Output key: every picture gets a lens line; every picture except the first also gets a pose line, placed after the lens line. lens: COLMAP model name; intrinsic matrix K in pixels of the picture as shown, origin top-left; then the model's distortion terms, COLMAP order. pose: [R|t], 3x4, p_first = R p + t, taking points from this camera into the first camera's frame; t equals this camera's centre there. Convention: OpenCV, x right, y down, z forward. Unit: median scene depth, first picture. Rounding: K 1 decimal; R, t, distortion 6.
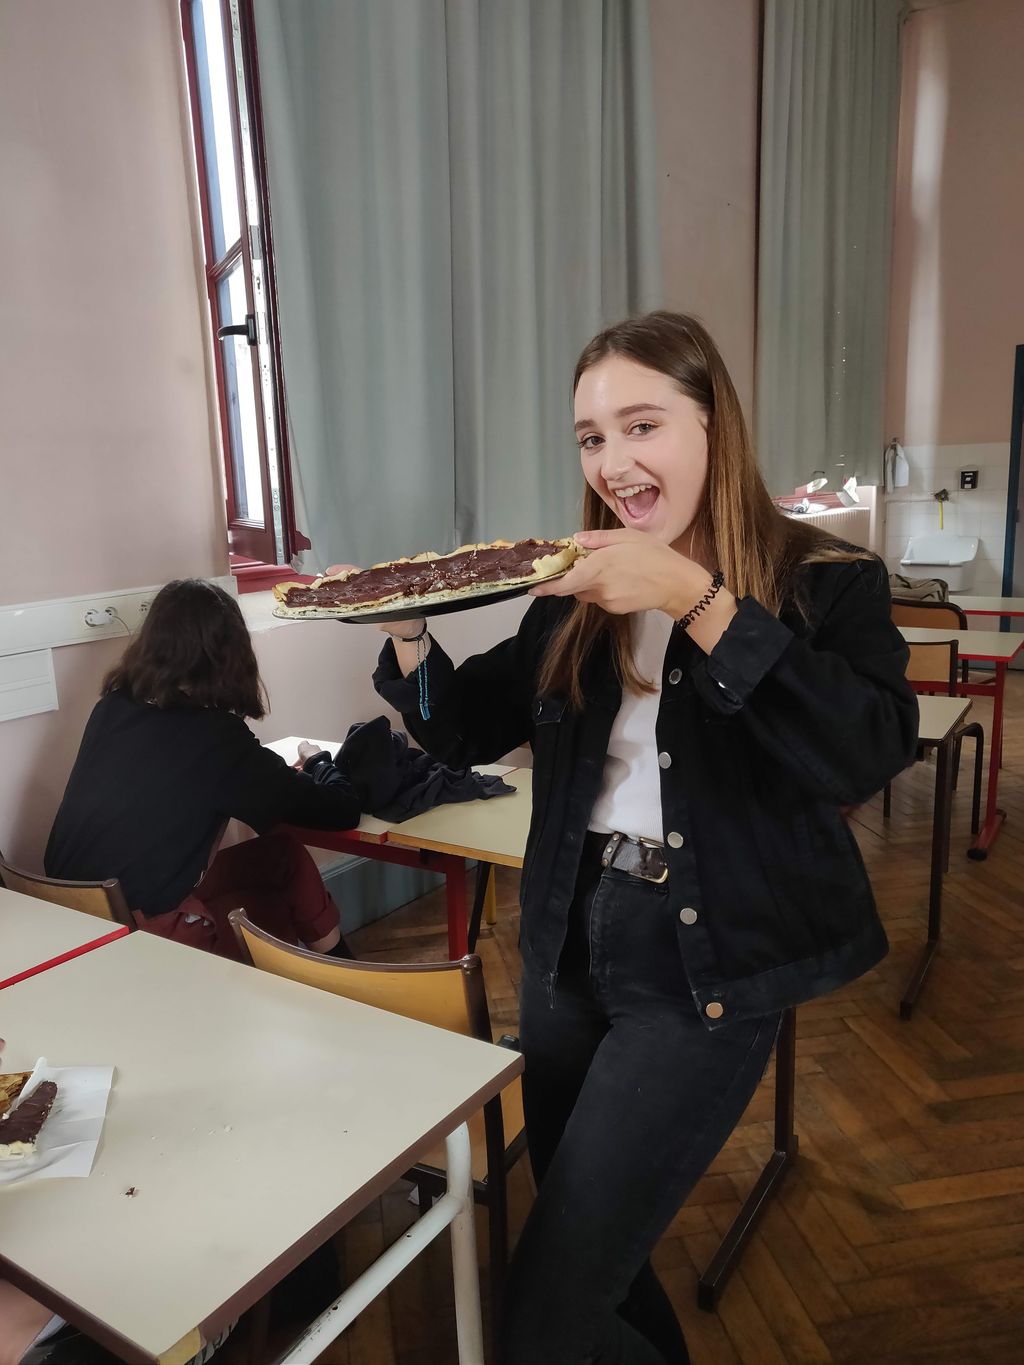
lens RADIAL K [[1064.2, 0, 514.2], [0, 1064.2, 677.0], [0, 0, 1]] dist [-0.028409, 0.096474]
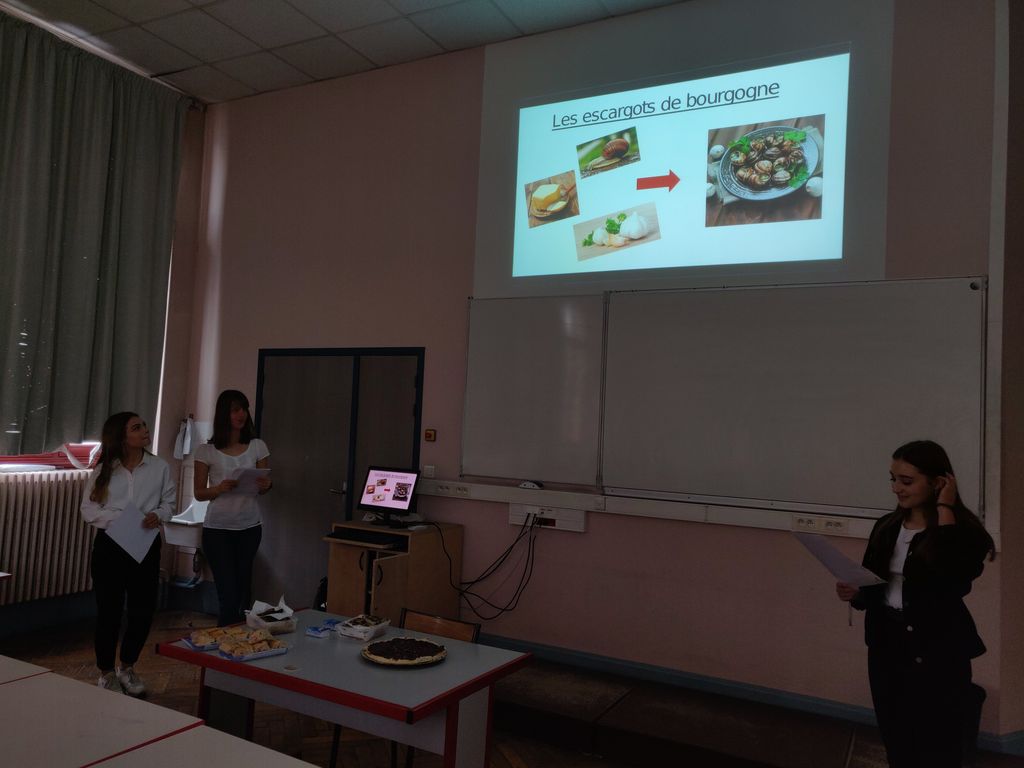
lens RADIAL K [[795.5, 0, 506.9], [0, 795.5, 386.3], [0, 0, 1]] dist [-0.026301, 0.097244]
pose [[0.991677, 0.088415, 0.093597, 0.658703], [-0.063108, 0.967414, -0.245207, -0.060413], [-0.112227, 0.237260, 0.964942, 0.088602]]
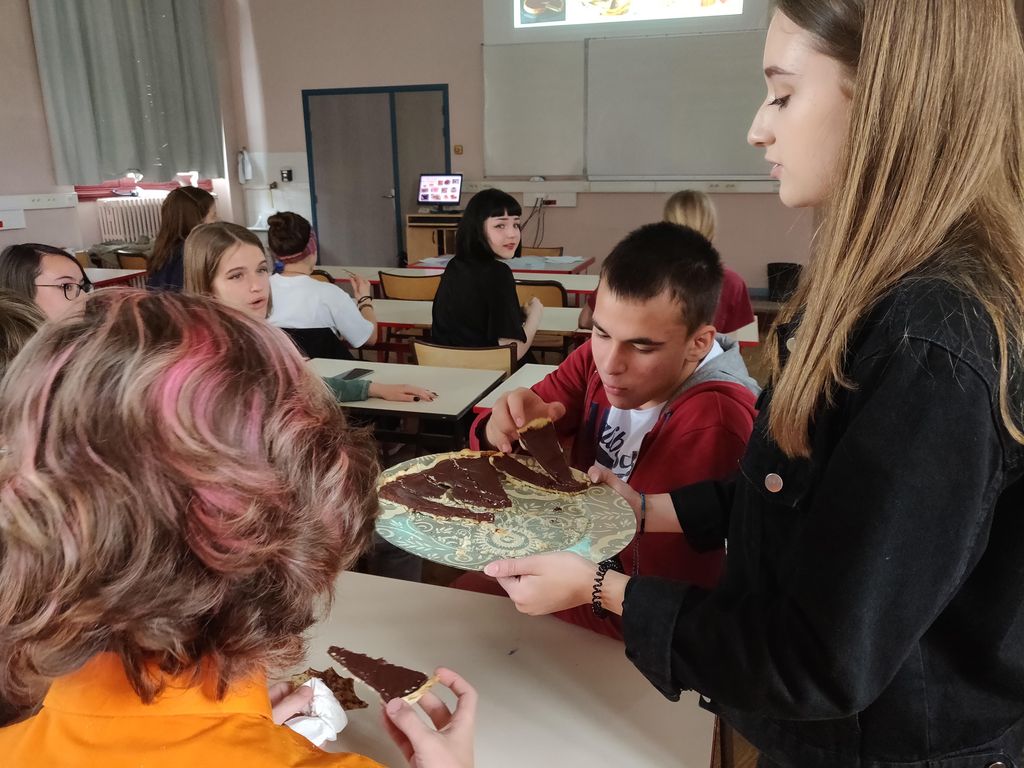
lens RADIAL K [[795.5, 0, 506.9], [0, 795.5, 386.3], [0, 0, 1]] dist [-0.026301, 0.097244]
pose [[0.948894, -0.067437, 0.308306, 0.359877], [0.040439, 0.994831, 0.093143, 0.028295], [-0.312993, -0.075916, 0.946716, -0.239098]]
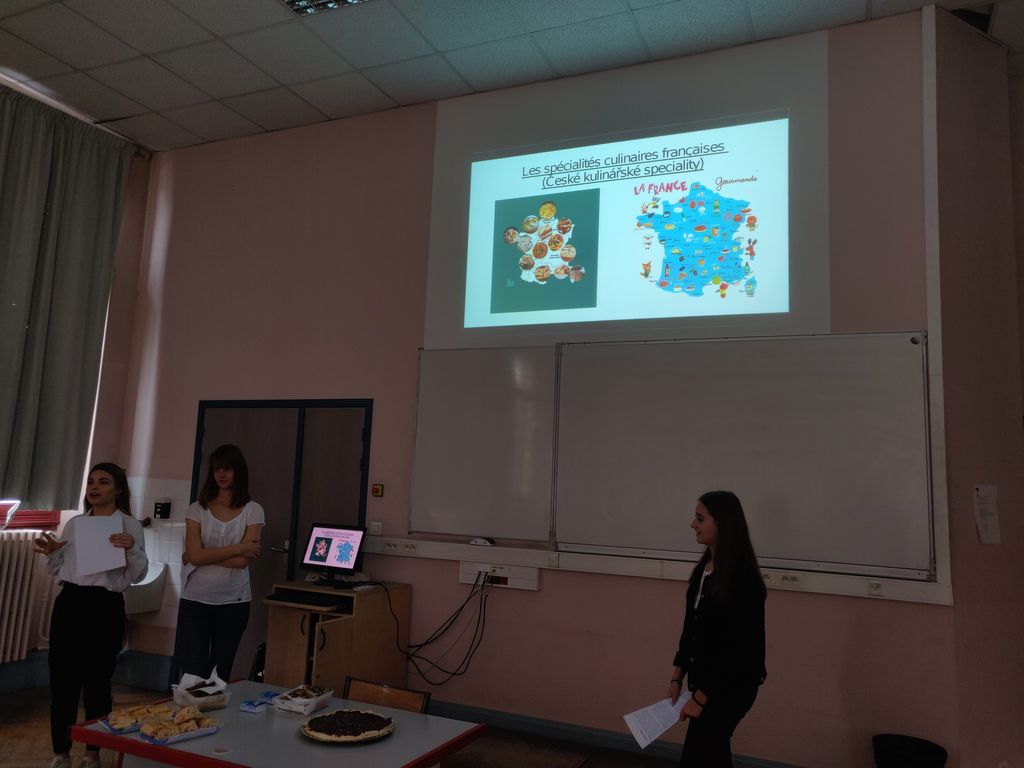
lens RADIAL K [[795.1, 0, 511.4], [0, 795.1, 374.2], [0, 0, 1]] dist [-0.027288, 0.089573]
pose [[0.982612, 0.100351, 0.156213, 0.657189], [-0.044275, 0.943727, -0.327749, -0.063142], [-0.180313, 0.315134, 0.931761, 0.102263]]
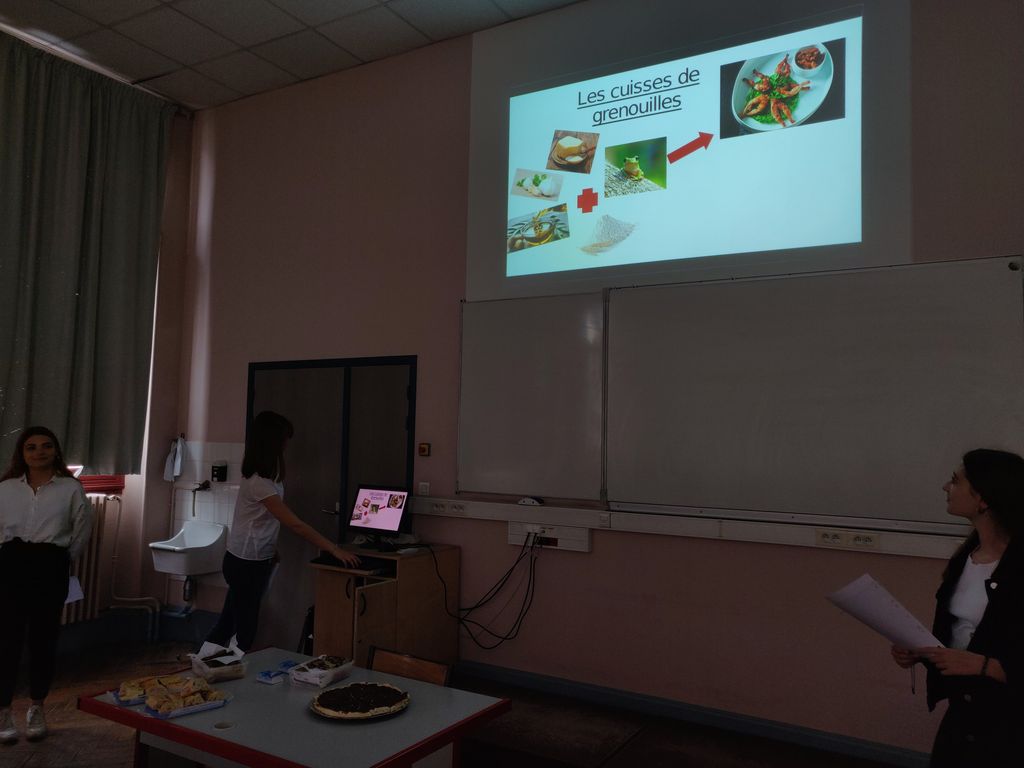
lens RADIAL K [[798.3, 0, 514.5], [0, 798.3, 378.5], [0, 0, 1]] dist [-0.028409, 0.096474]
pose [[0.996416, 0.062576, 0.056923, 0.697863], [-0.045289, 0.962958, -0.265823, -0.073109], [-0.071449, 0.262292, 0.962340, 0.137050]]
